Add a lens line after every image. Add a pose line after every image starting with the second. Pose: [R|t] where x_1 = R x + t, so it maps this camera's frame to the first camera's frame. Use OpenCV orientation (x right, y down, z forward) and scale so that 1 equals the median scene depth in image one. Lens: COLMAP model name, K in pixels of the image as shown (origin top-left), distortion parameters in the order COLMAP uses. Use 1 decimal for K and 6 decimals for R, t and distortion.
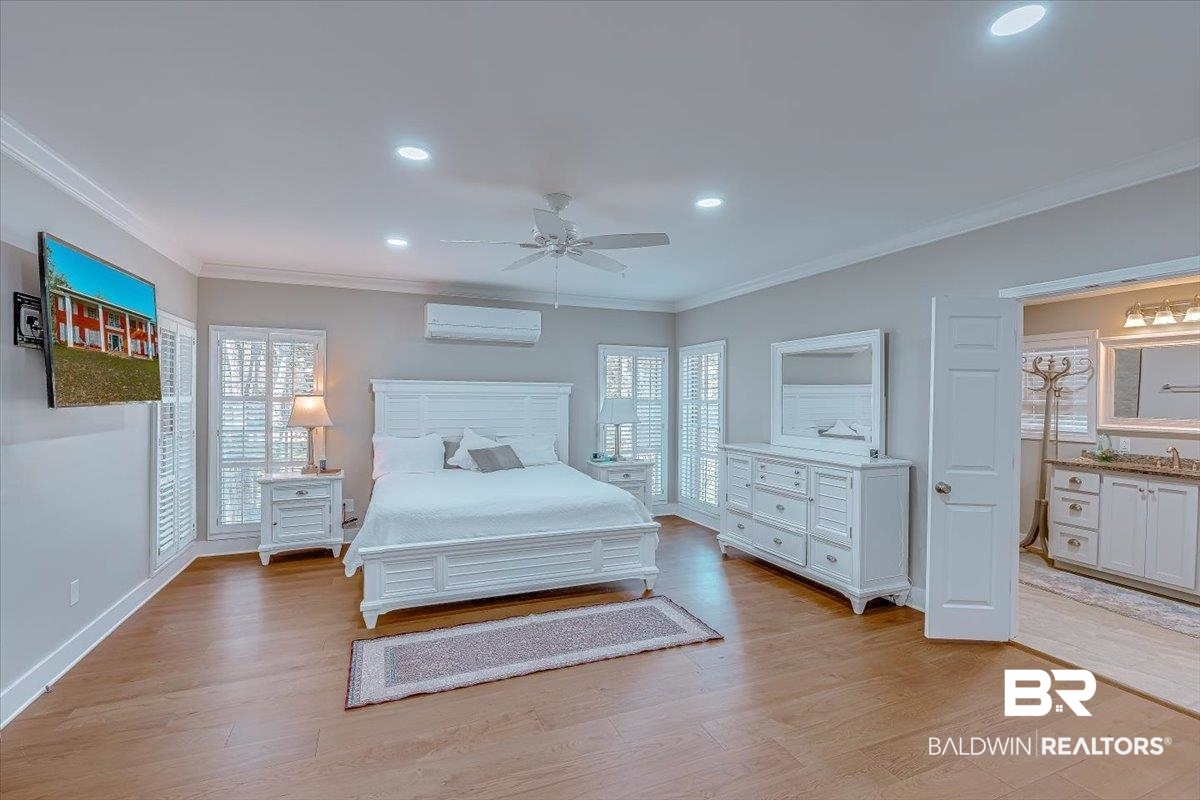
lens RADIAL K [[534.0, 0, 600.0], [0, 534.0, 400.0], [0, 0, 1]] dist [-0.002166, 0.000910]
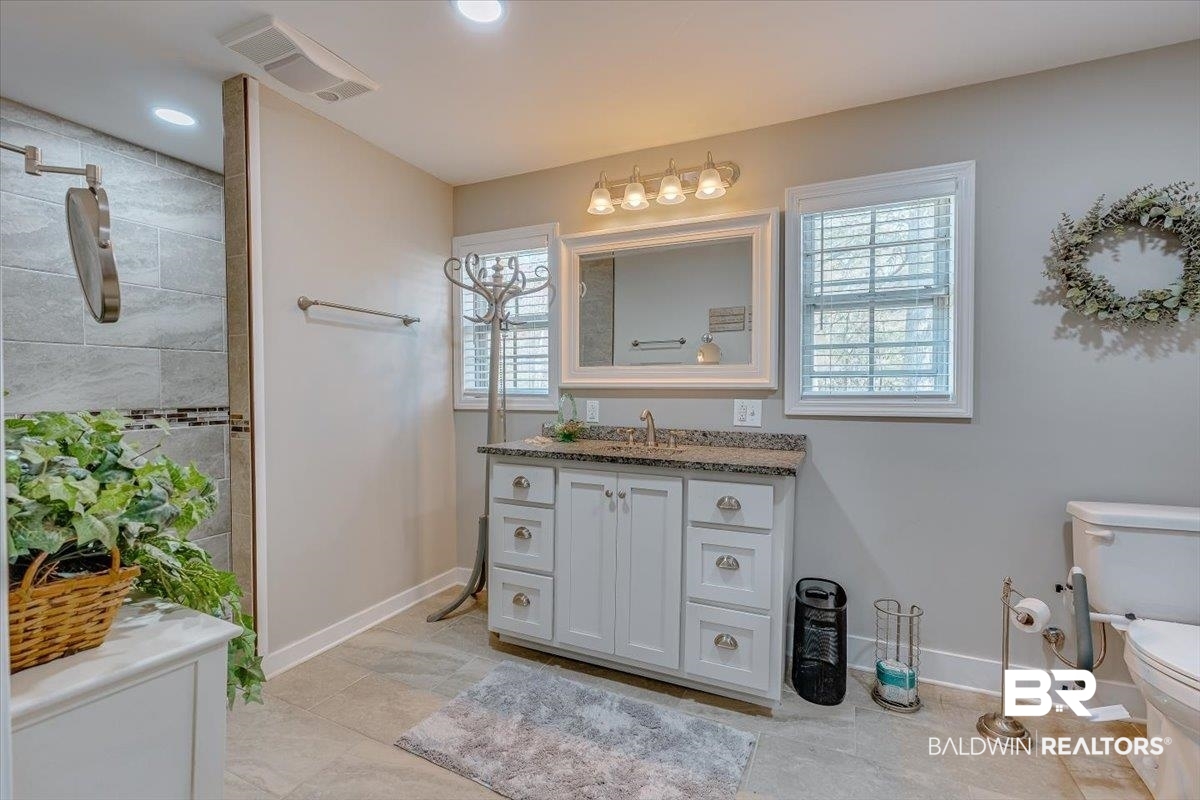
lens RADIAL K [[534.0, 0, 600.0], [0, 534.0, 400.0], [0, 0, 1]] dist [-0.002166, 0.000910]
pose [[0.732211, -0.027692, 0.680515, 0.591186], [0.011388, 0.999531, 0.028420, 0.055241], [-0.680983, -0.013060, 0.732183, 0.562544]]
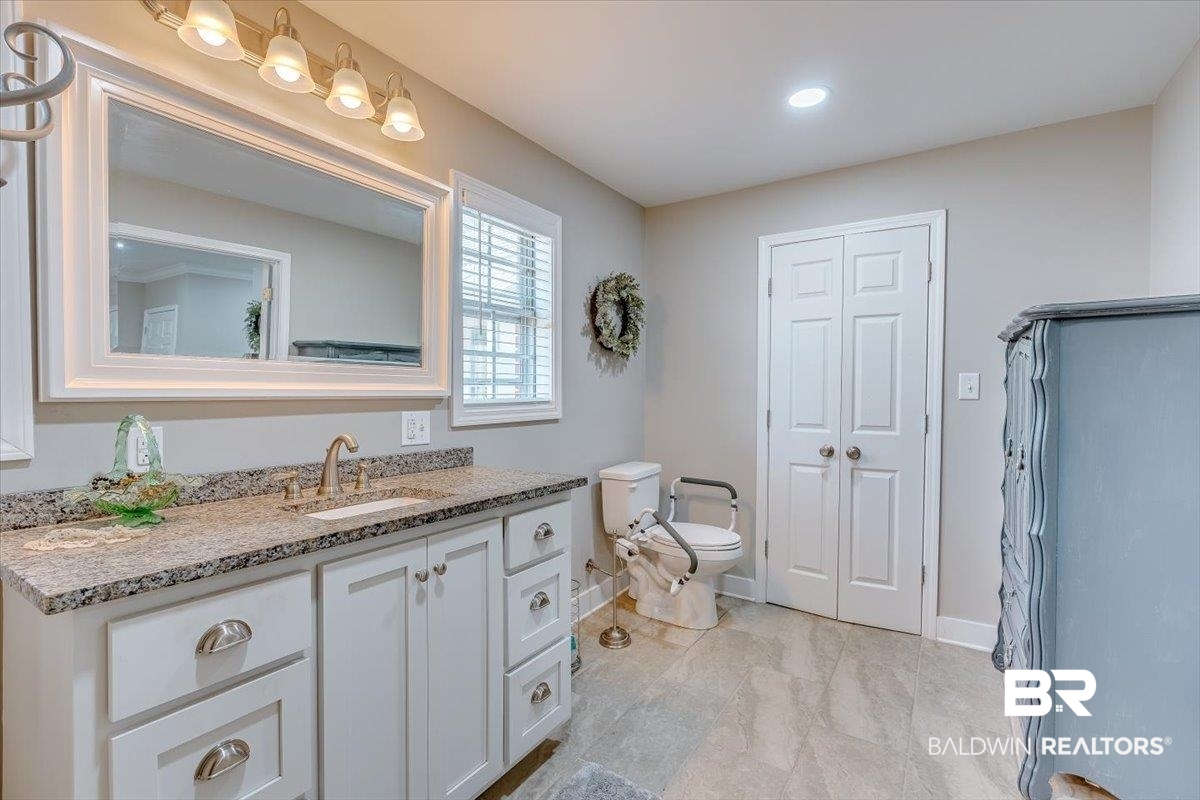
lens RADIAL K [[534.0, 0, 600.0], [0, 534.0, 400.0], [0, 0, 1]] dist [-0.002166, 0.000910]
pose [[-0.564142, -0.031950, 0.825059, 0.630941], [-0.008939, 0.999429, 0.032589, 0.047325], [-0.825629, 0.011010, -0.564106, 0.991528]]
